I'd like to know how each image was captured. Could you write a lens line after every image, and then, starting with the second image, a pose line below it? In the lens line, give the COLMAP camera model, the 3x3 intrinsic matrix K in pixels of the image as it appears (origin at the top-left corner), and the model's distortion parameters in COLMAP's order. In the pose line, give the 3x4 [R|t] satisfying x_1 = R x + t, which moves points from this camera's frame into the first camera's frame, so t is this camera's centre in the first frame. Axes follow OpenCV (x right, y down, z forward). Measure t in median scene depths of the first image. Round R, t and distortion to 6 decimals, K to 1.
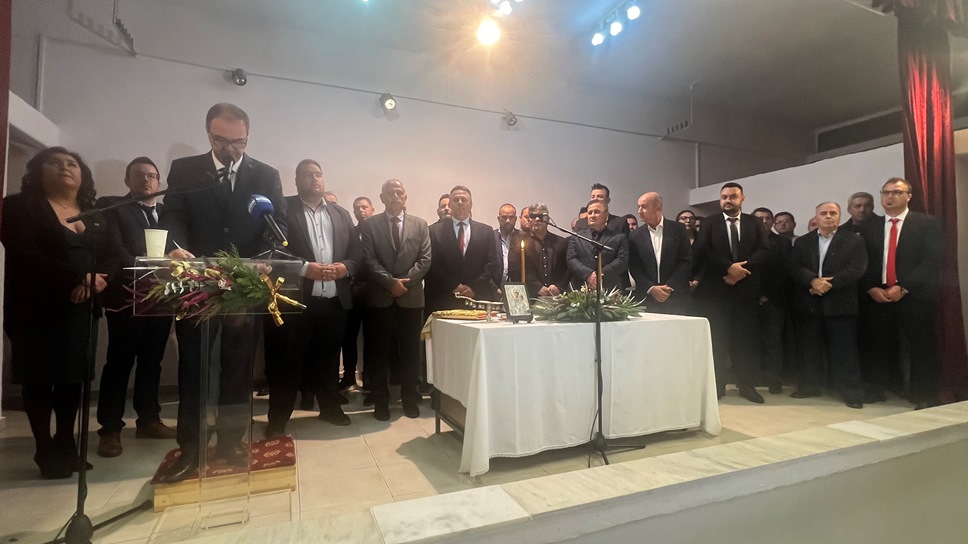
lens RADIAL K [[465.4, 0, 482.0], [0, 465.4, 273.6], [0, 0, 1]] dist [0.000951, -0.000282]
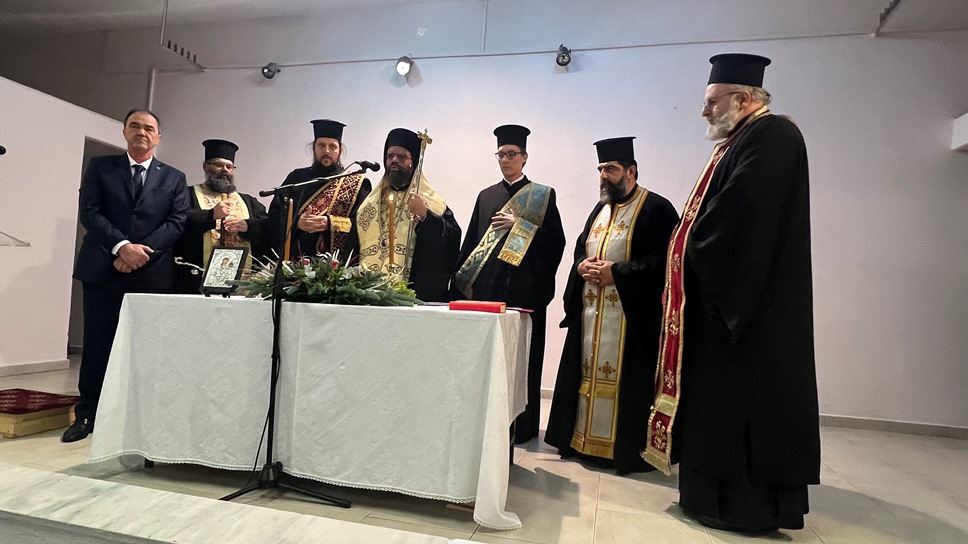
lens RADIAL K [[546.4, 0, 484.6], [0, 546.4, 271.3], [0, 0, 1]] dist [-0.002115, -0.000893]
pose [[0.803854, 0.013922, -0.594664, 0.850112], [-0.040045, 0.998725, -0.030750, 0.063500], [0.593478, 0.048531, 0.803386, 0.456214]]
